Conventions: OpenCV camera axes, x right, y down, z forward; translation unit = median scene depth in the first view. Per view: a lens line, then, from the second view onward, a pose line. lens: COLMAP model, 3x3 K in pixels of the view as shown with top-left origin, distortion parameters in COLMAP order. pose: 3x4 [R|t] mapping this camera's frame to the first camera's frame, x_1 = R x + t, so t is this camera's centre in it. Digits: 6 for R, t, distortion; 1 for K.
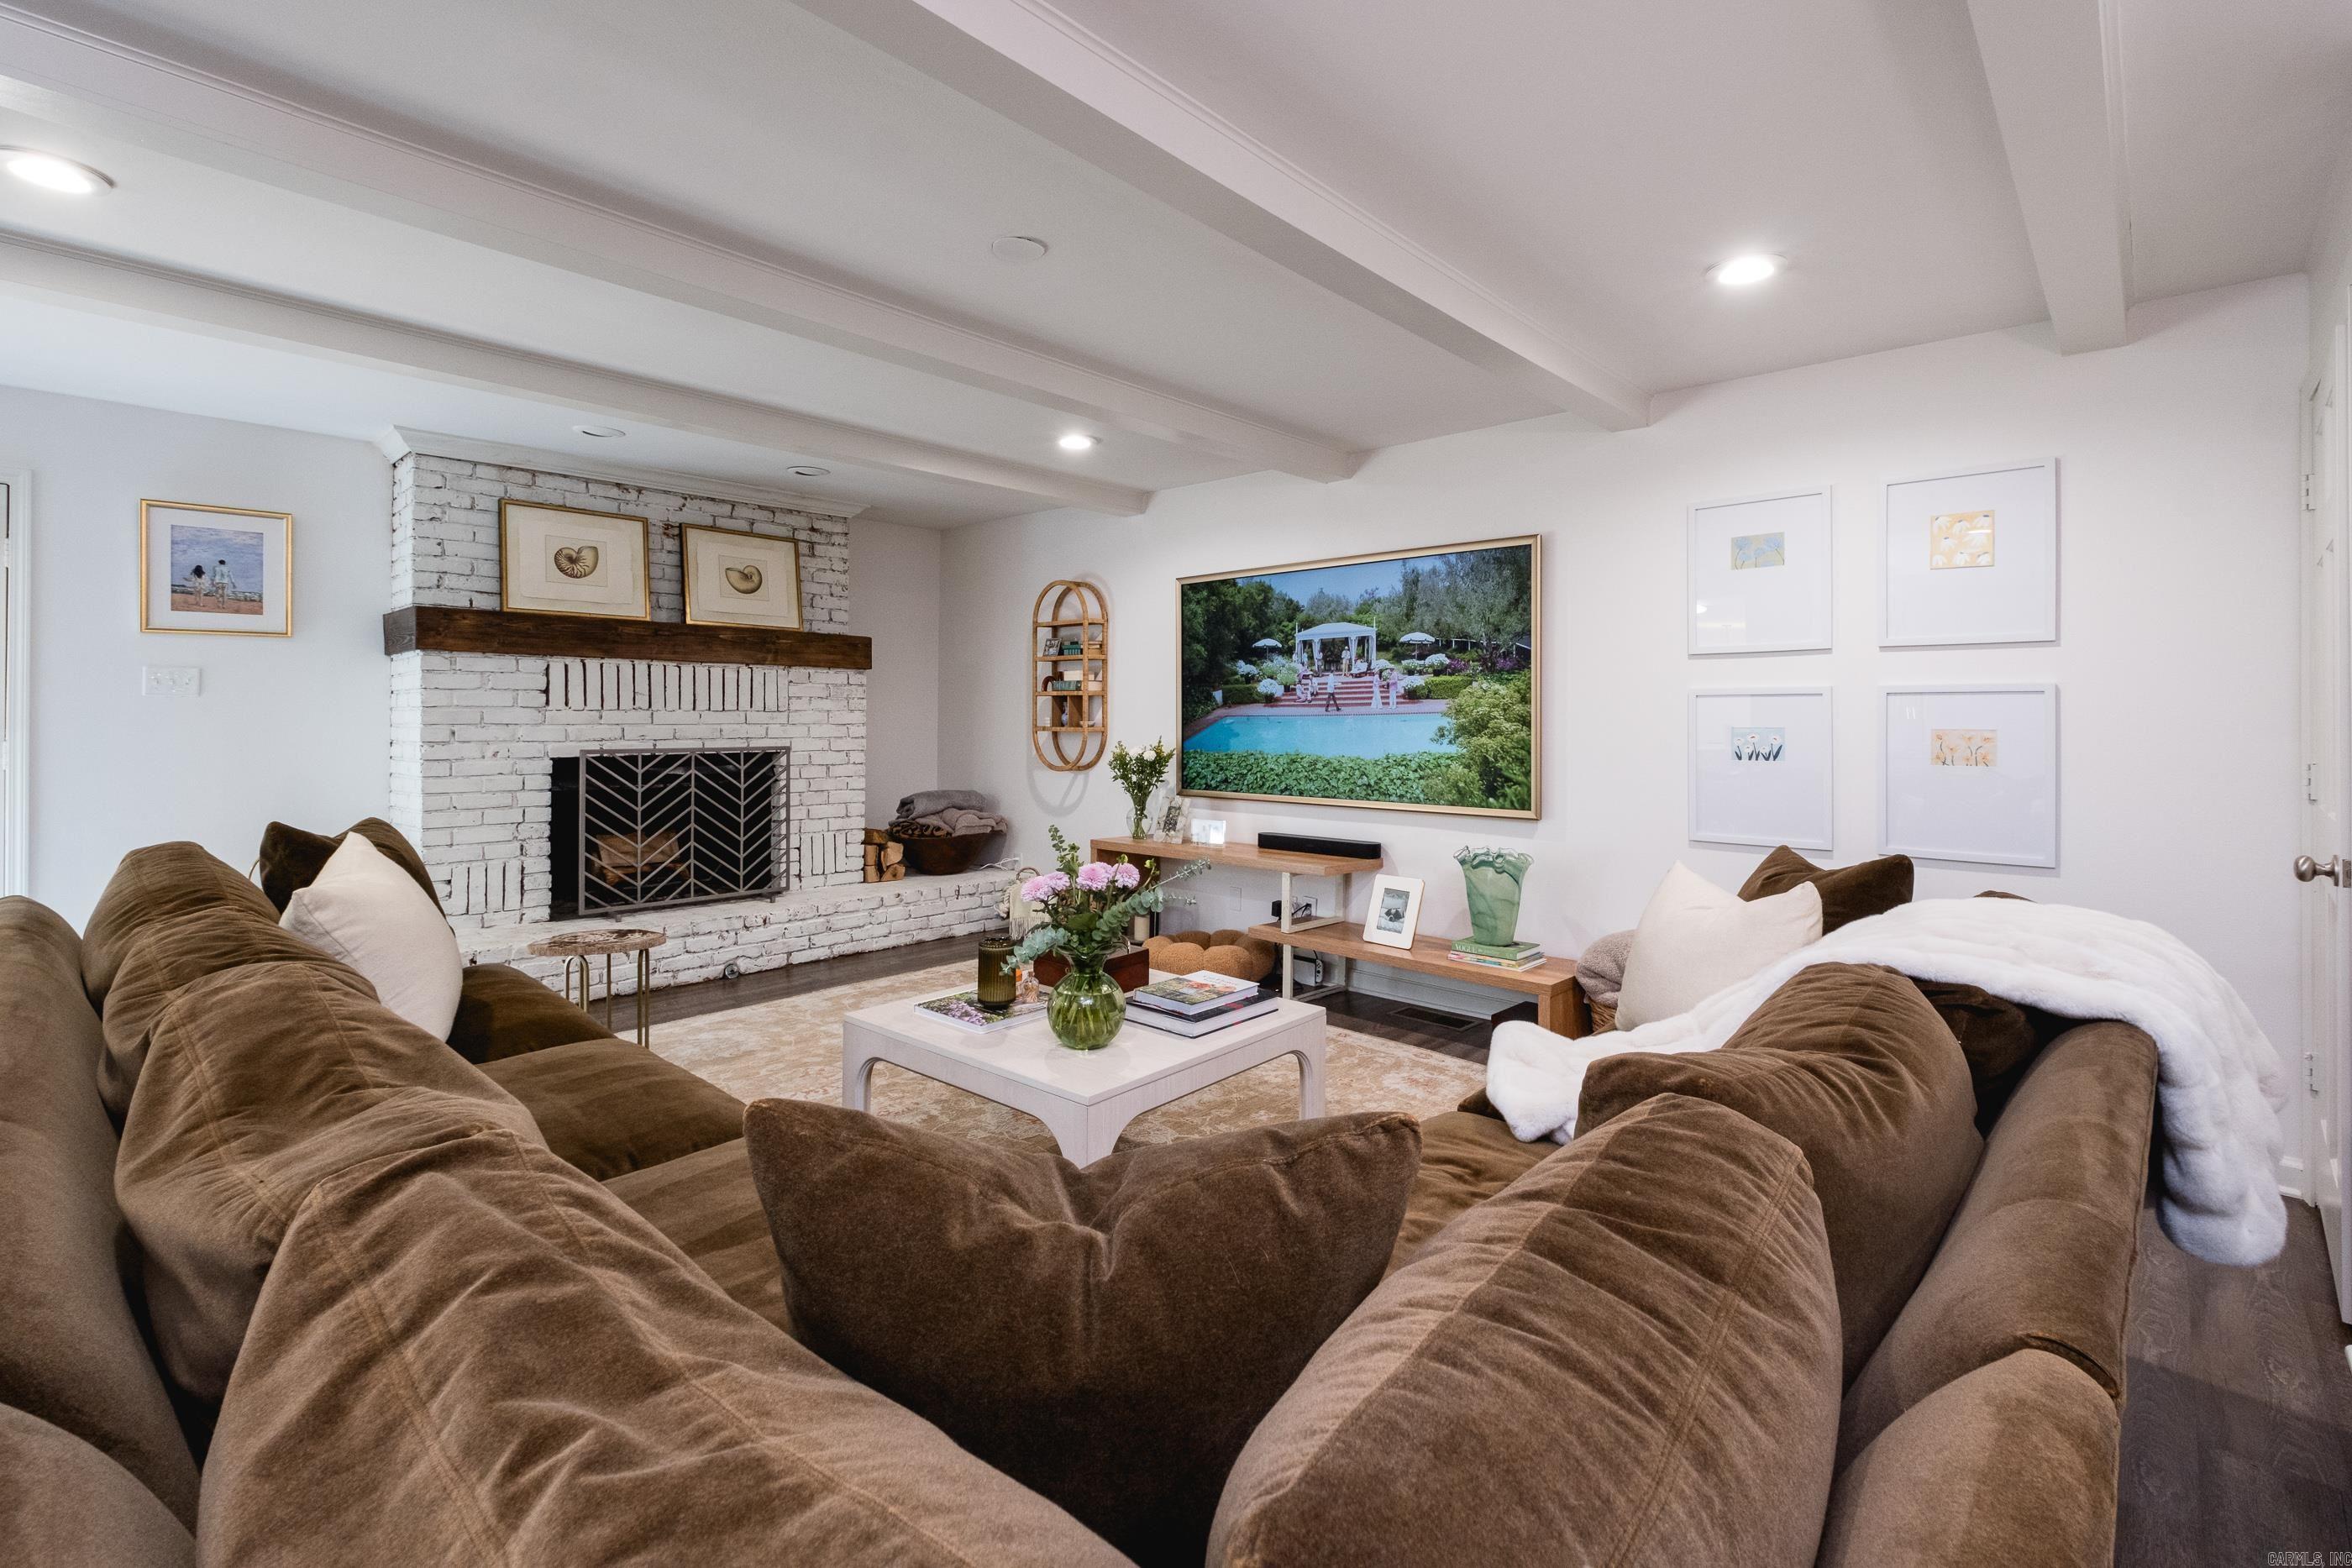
lens RADIAL K [[1039.9, 0, 1172.9], [0, 1039.9, 714.6], [0, 0, 1]] dist [-0.000968, -0.000268]
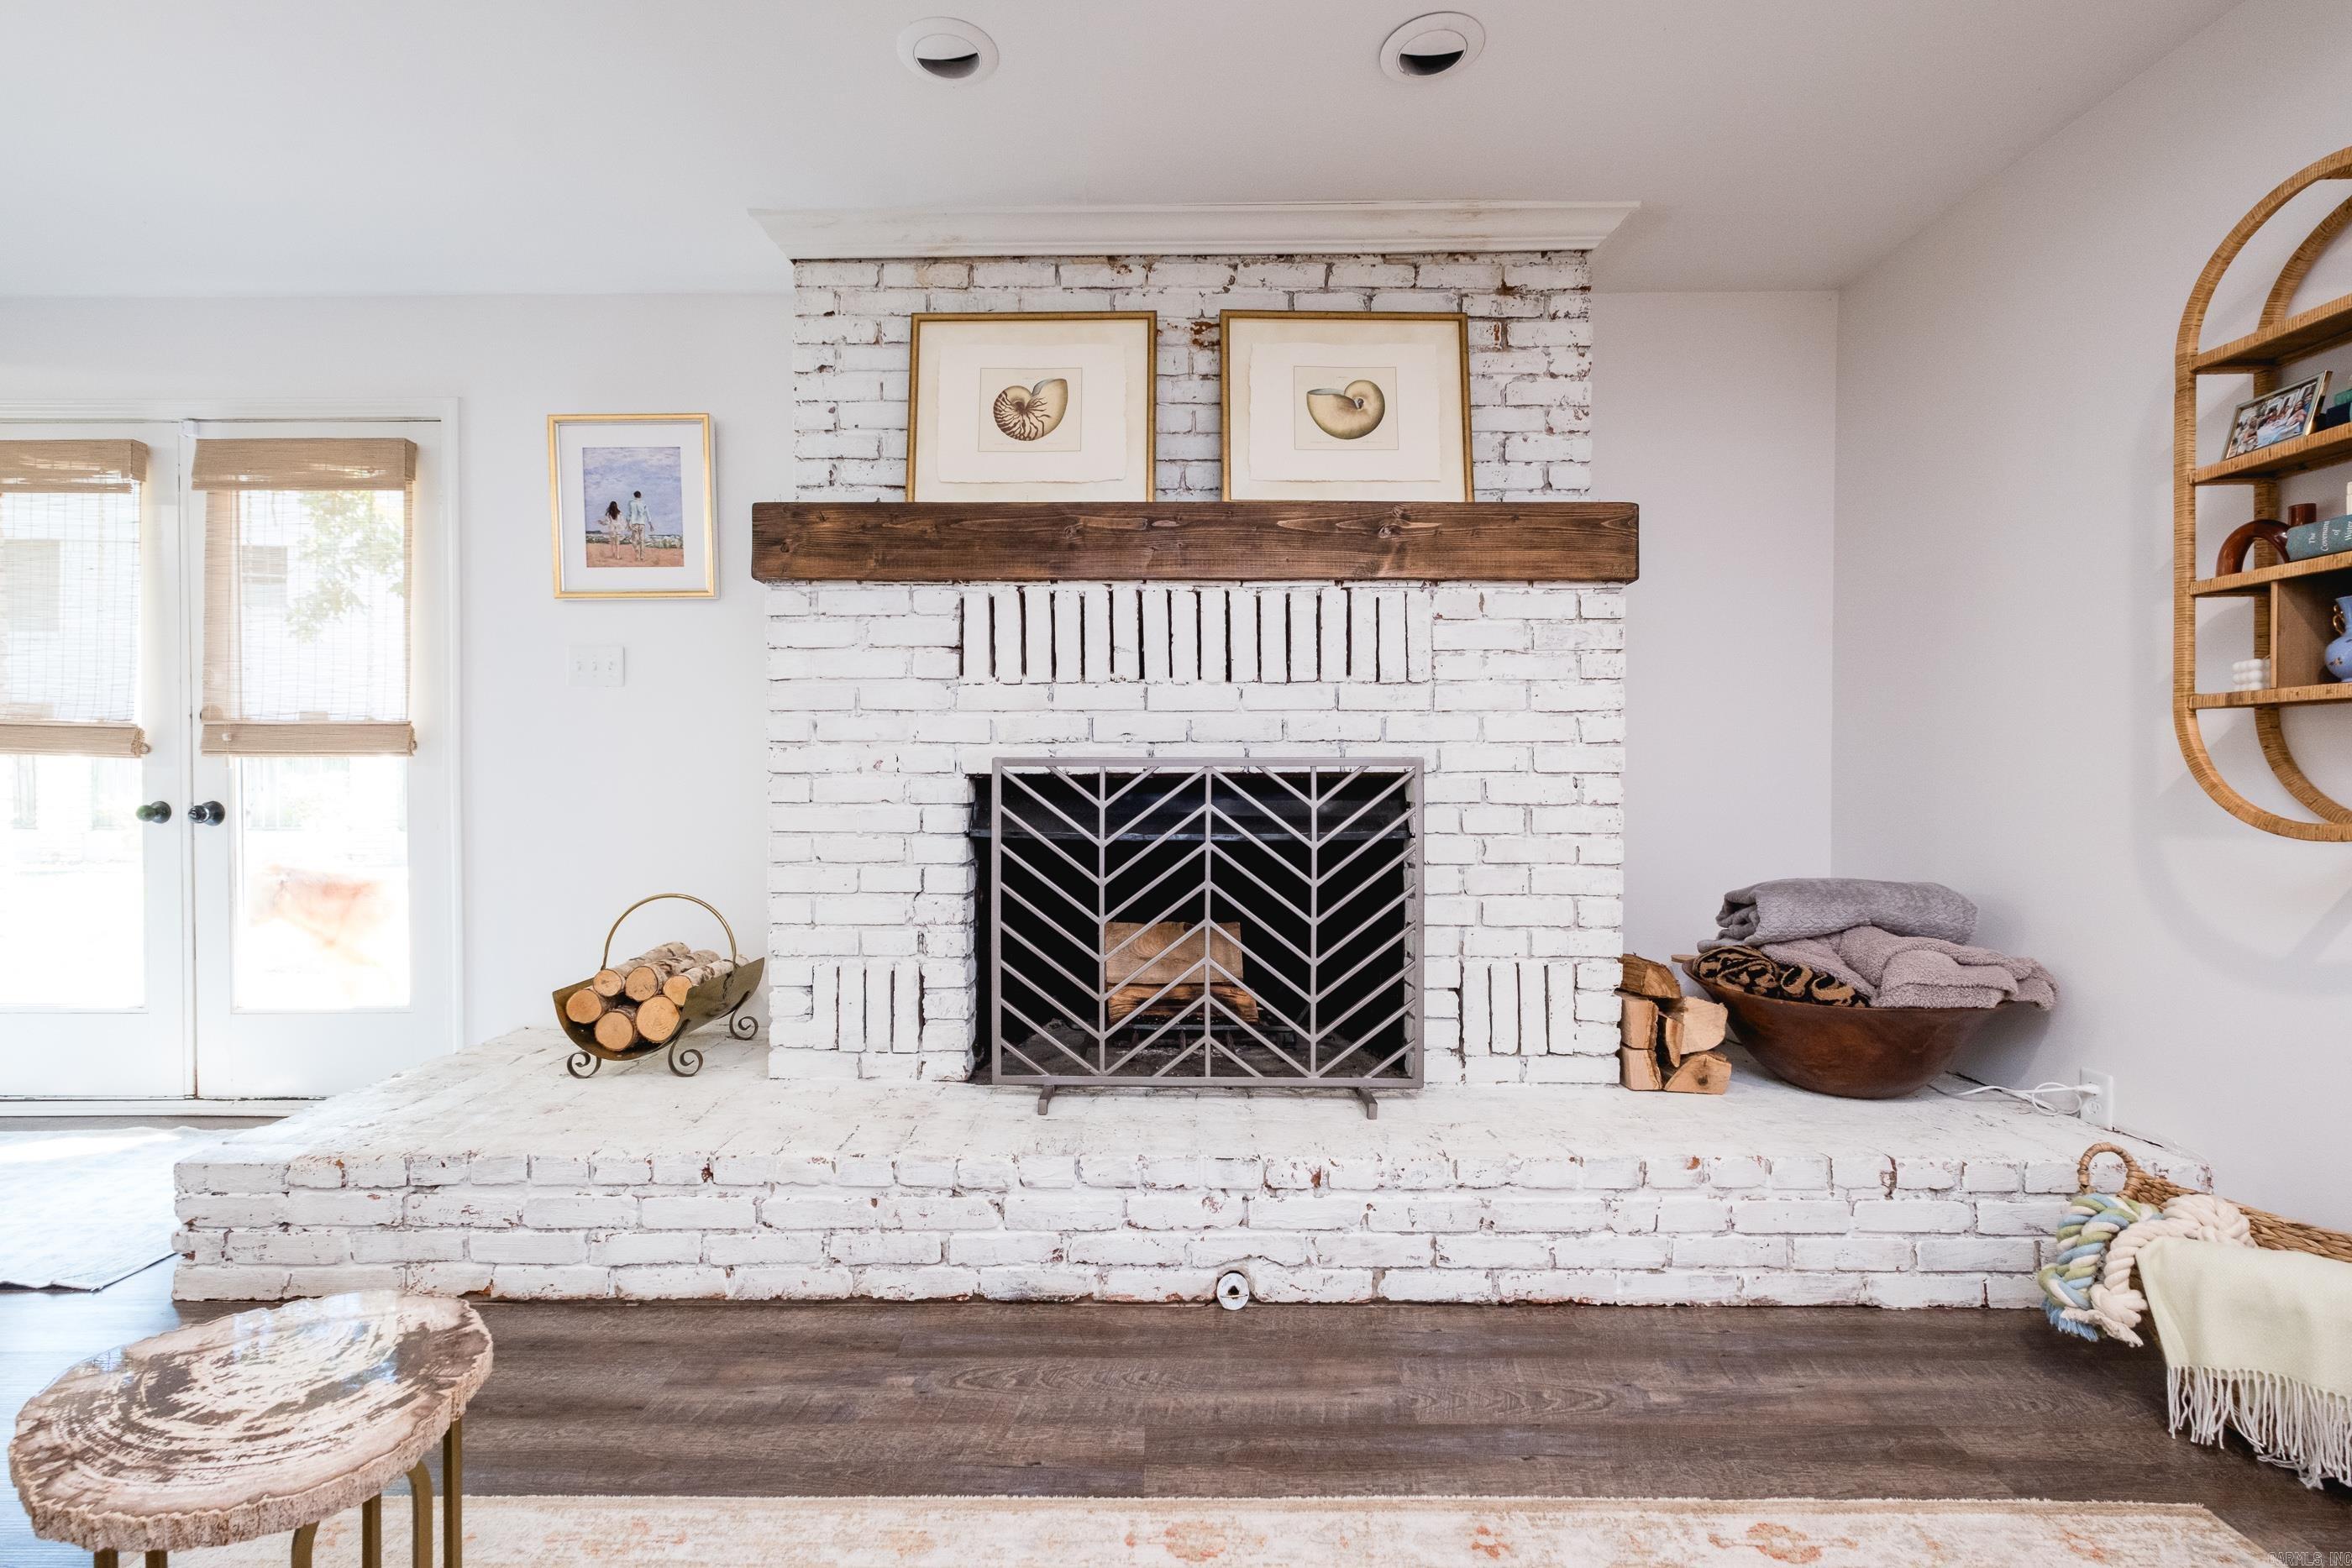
lens RADIAL K [[1025.4, 0, 1150.5], [0, 1025.4, 785.7], [0, 0, 1]] dist [0.014948, -0.011918]
pose [[0.684643, 0.001041, -0.728878, -0.147032], [0.003433, 0.999983, 0.004653, 0.043885], [0.728871, -0.005688, 0.684628, 0.686183]]
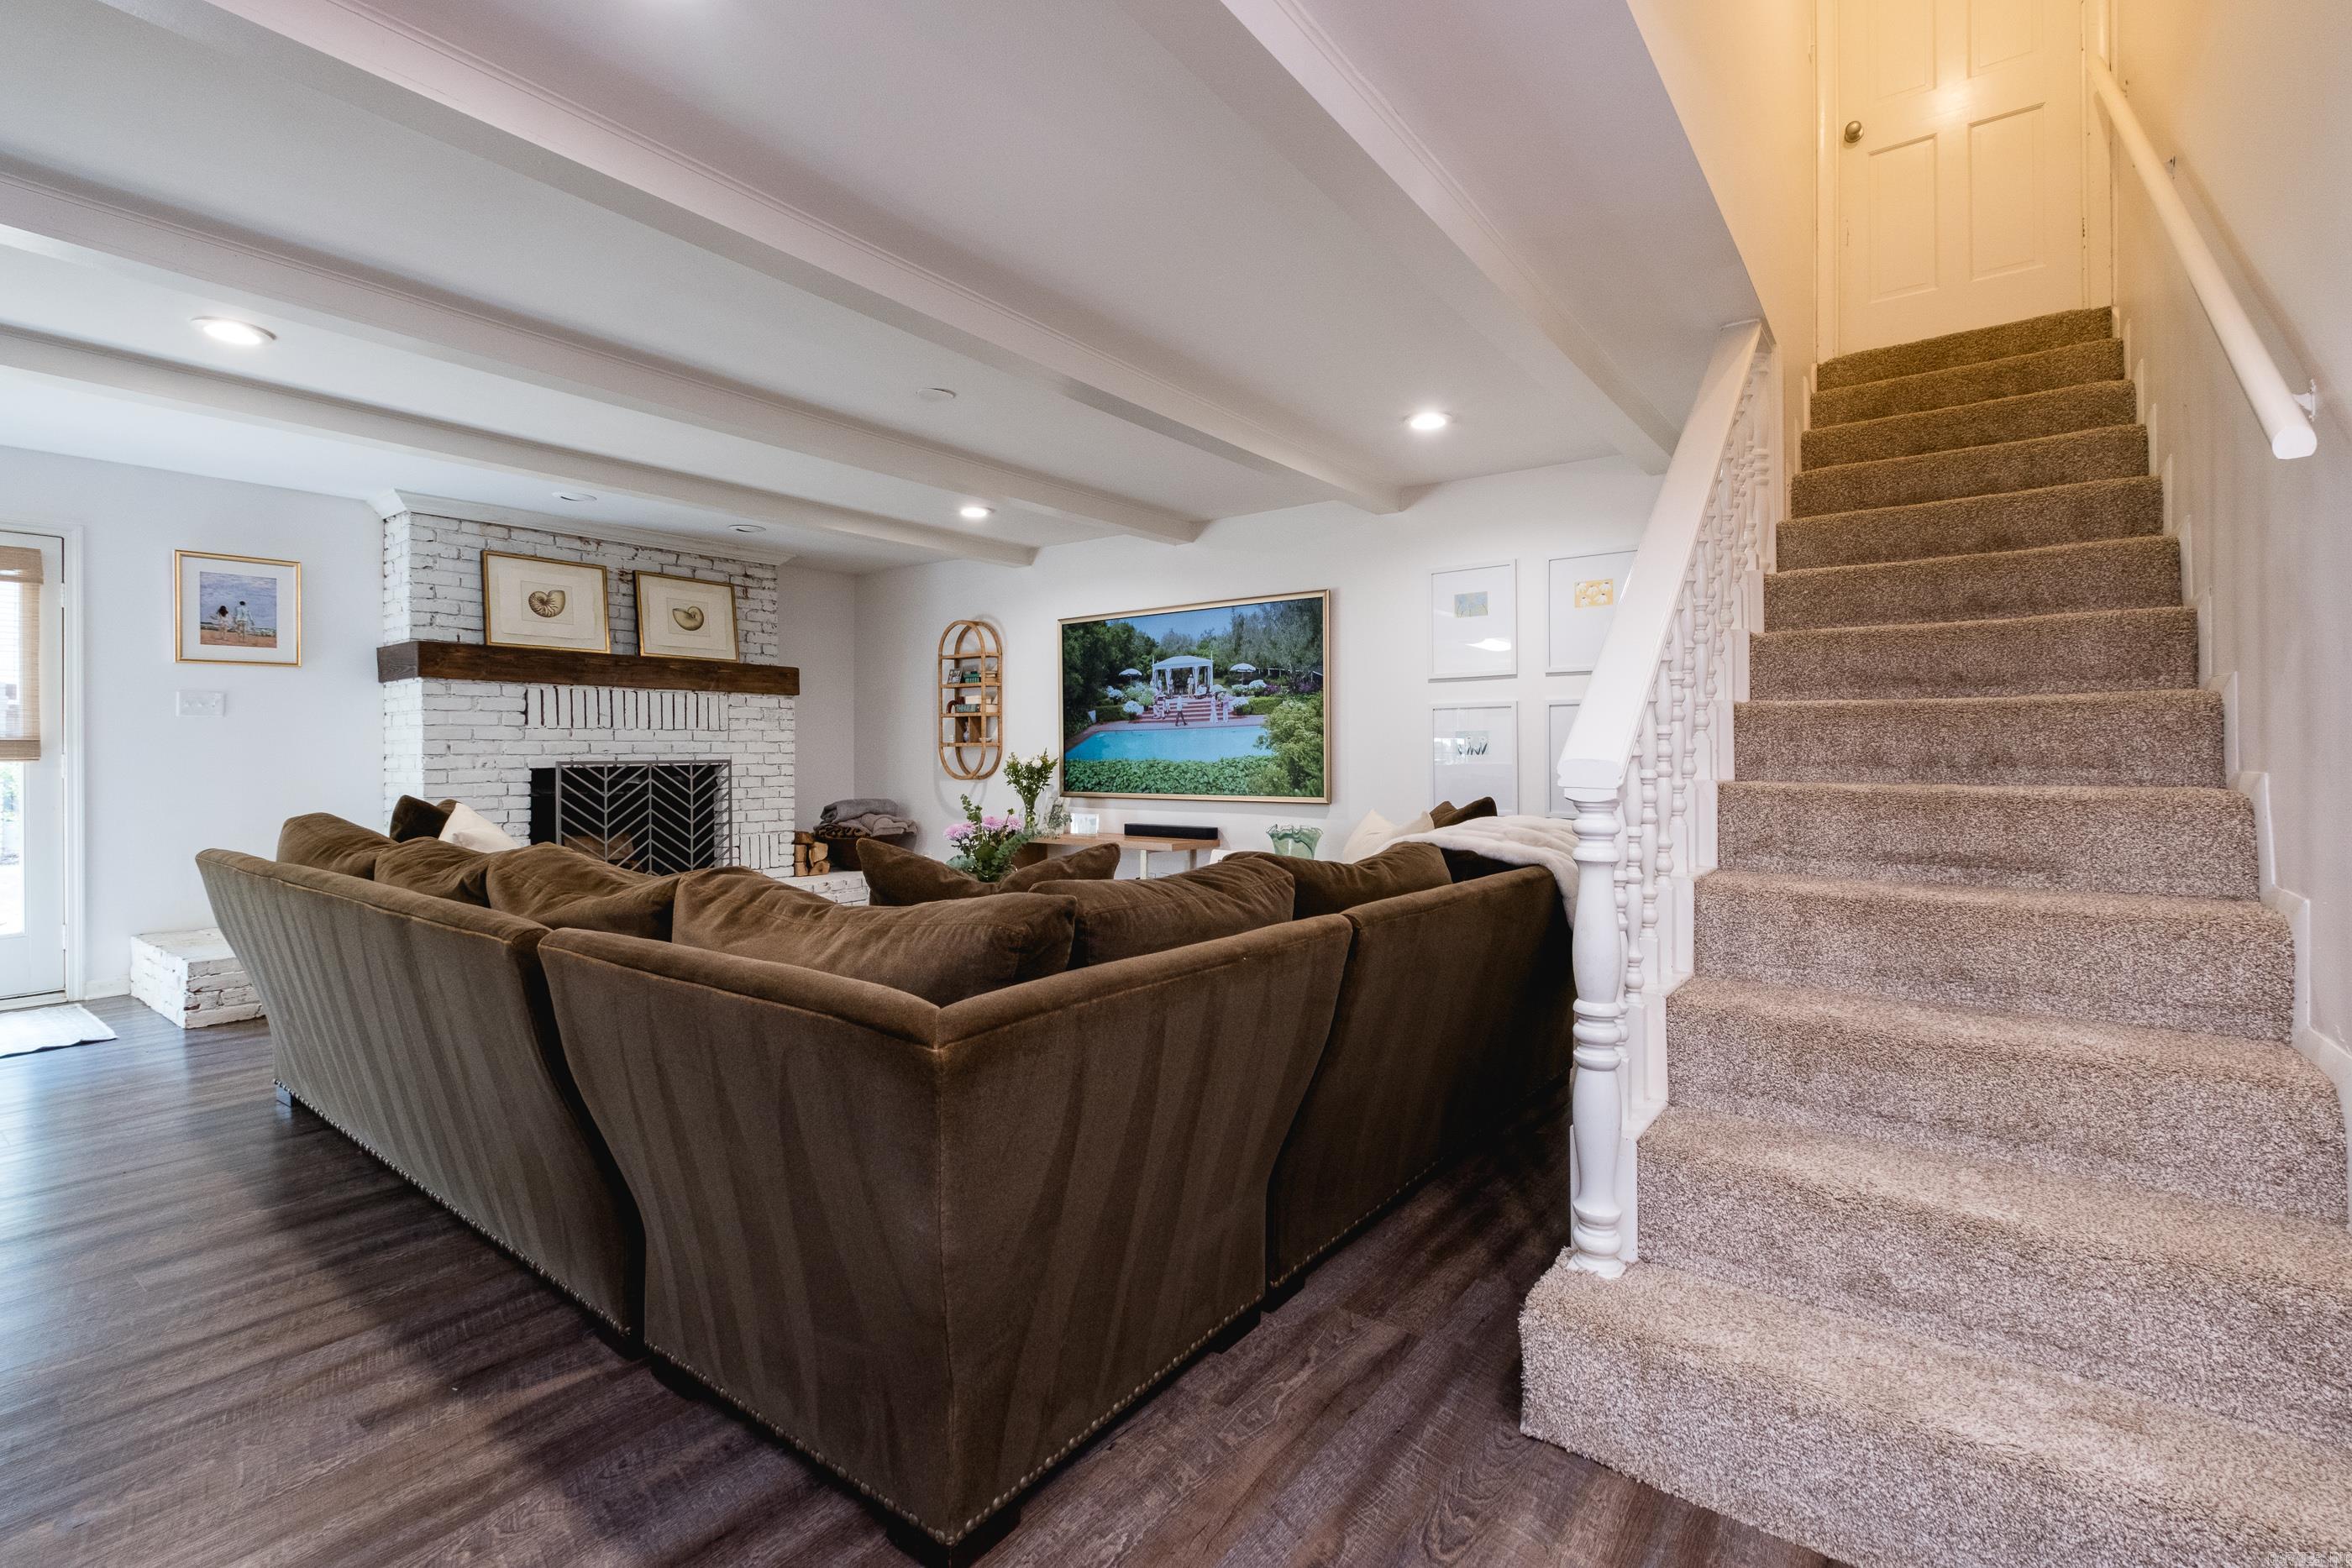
lens RADIAL K [[1027.0, 0, 1173.6], [0, 1027.0, 756.2], [0, 0, 1]] dist [-0.001224, -0.000537]
pose [[0.994960, -0.008349, 0.099927, 0.017827], [0.007480, 0.999931, 0.009065, 0.021710], [-0.099996, -0.008271, 0.994954, -0.236892]]
